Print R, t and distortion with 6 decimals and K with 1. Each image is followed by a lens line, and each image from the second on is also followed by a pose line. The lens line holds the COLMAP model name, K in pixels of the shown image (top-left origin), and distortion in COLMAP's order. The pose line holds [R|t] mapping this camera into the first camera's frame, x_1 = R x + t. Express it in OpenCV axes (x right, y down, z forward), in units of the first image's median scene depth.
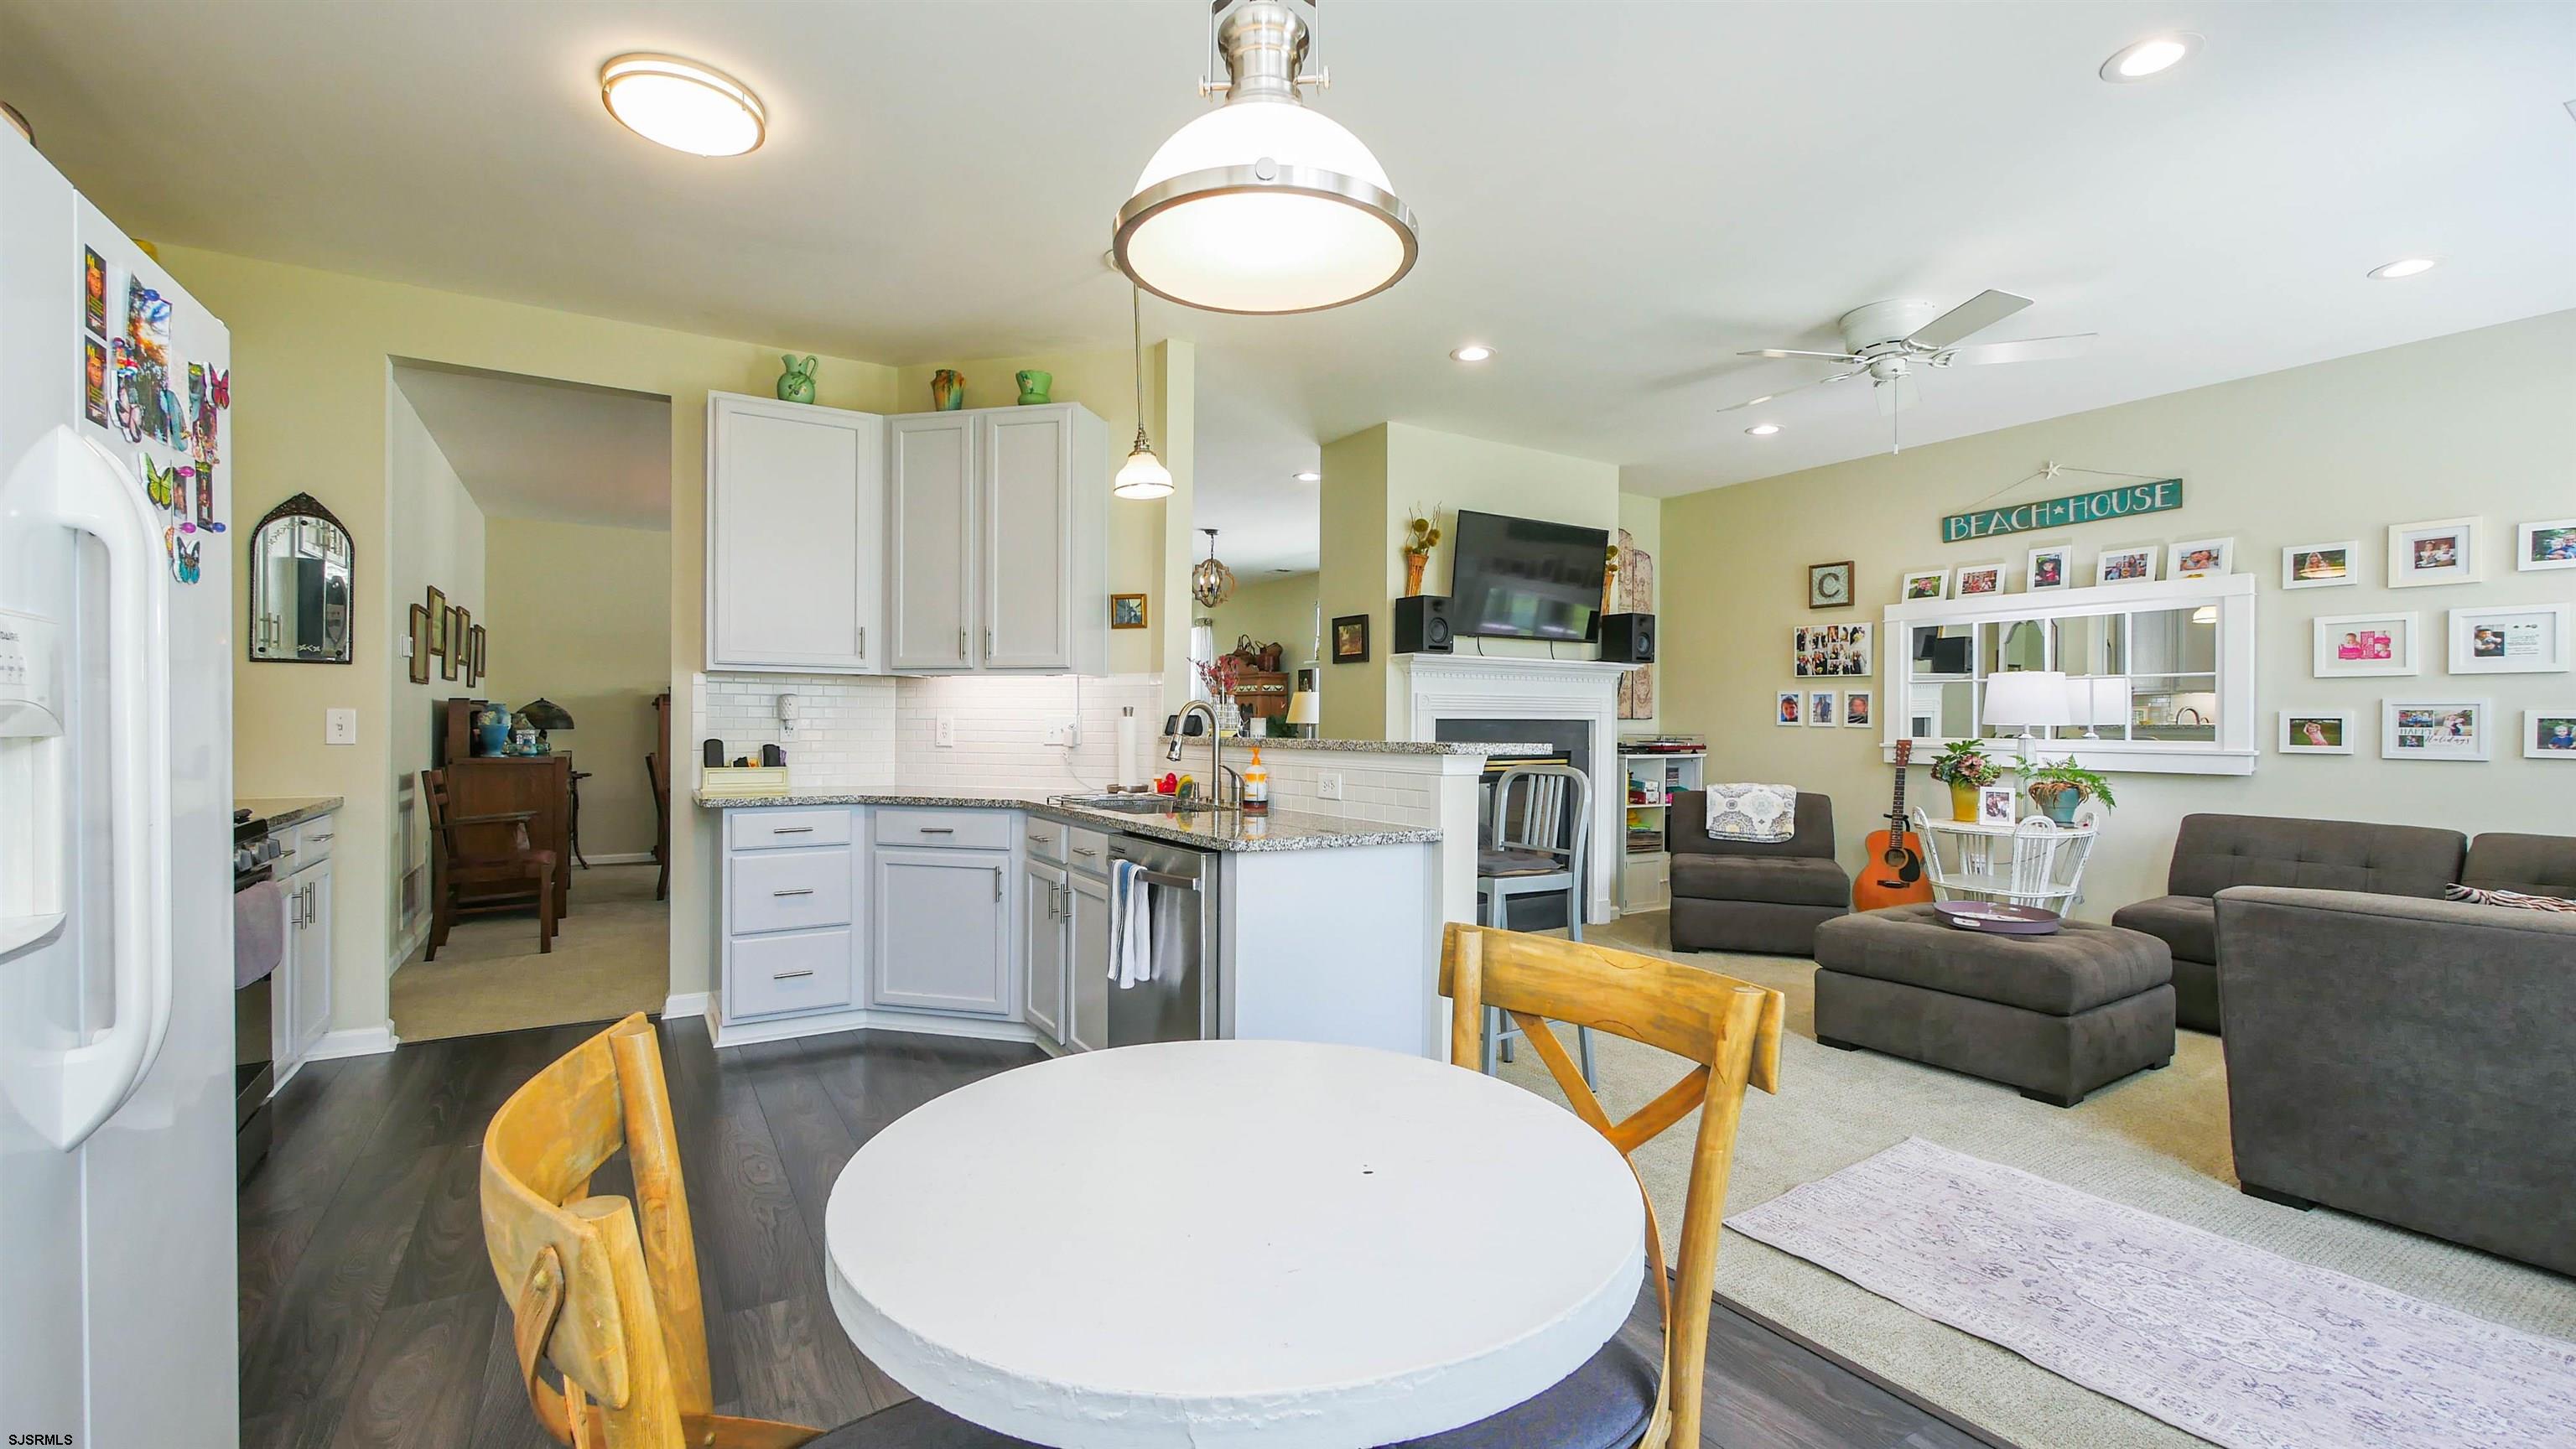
lens RADIAL K [[1068.1, 0, 1288.0], [0, 1068.1, 724.5], [0, 0, 1]] dist [-0.003756, -0.000563]
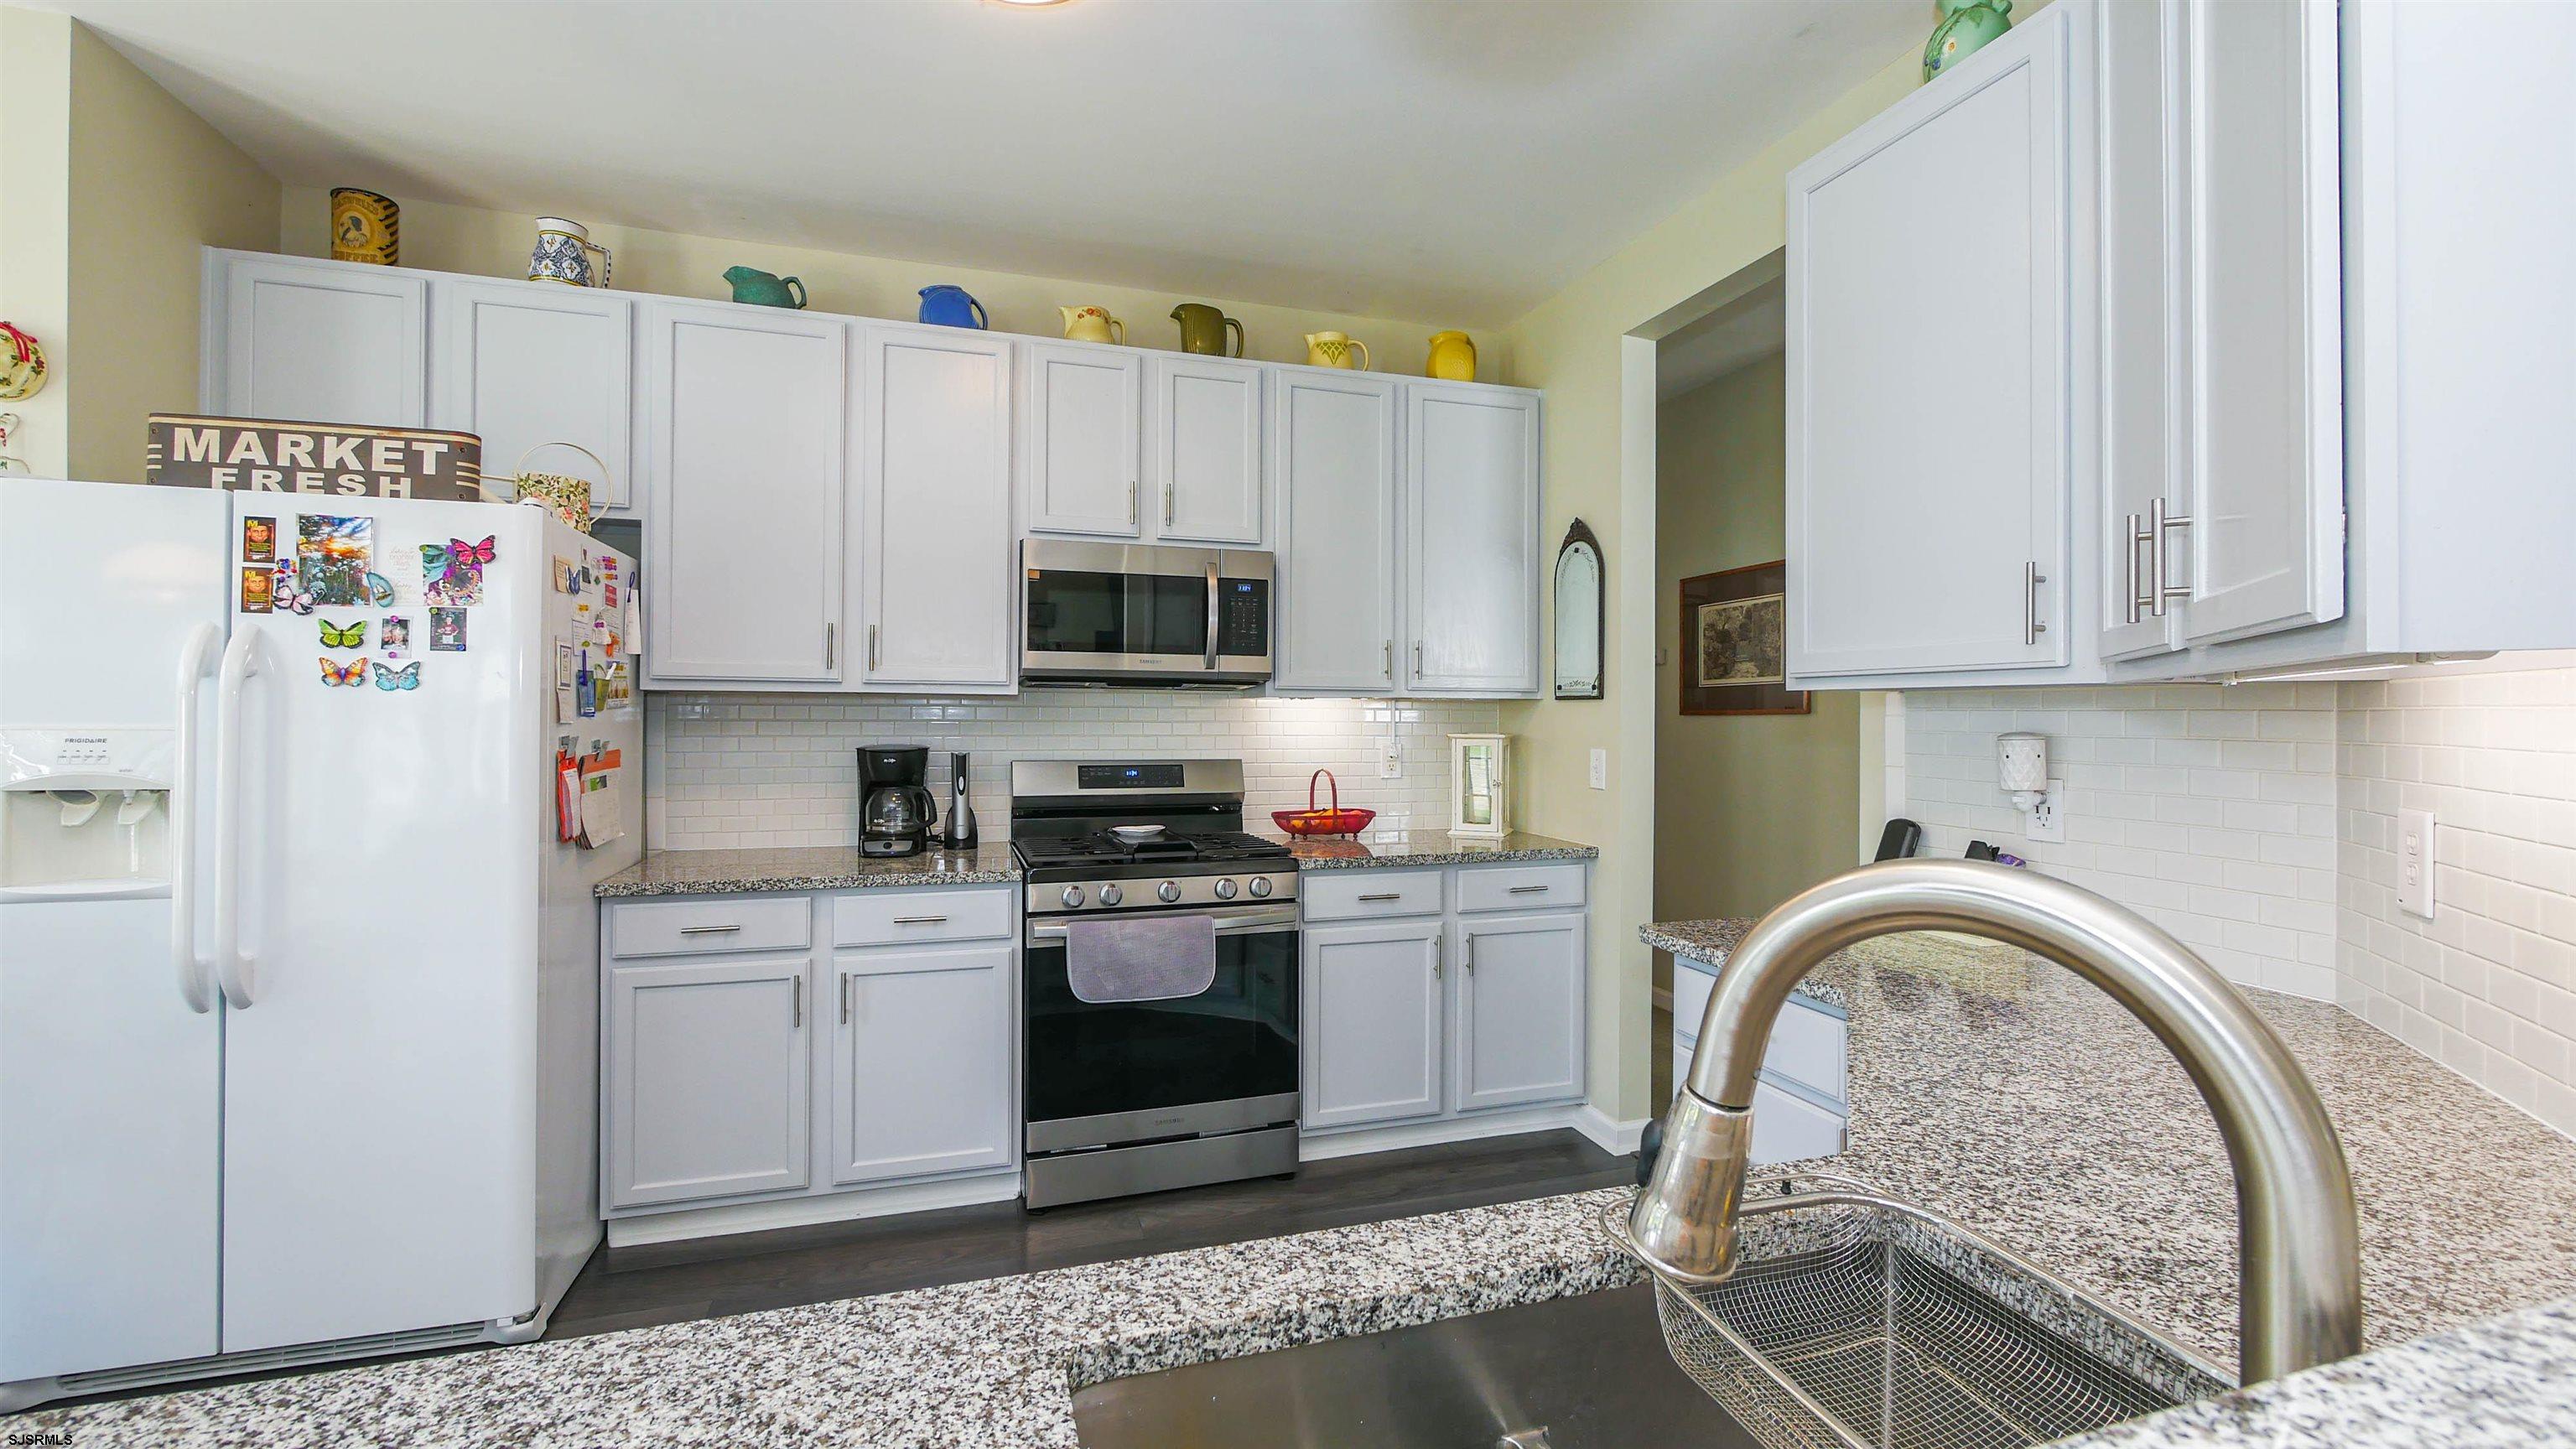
lens RADIAL K [[1068.1, 0, 1288.0], [0, 1068.1, 724.5], [0, 0, 1]] dist [-0.003756, -0.000563]
pose [[-0.275739, -0.010589, -0.961174, 0.073463], [-0.006083, 0.999939, -0.009271, -0.042900], [0.961213, 0.003291, -0.275787, 1.652882]]
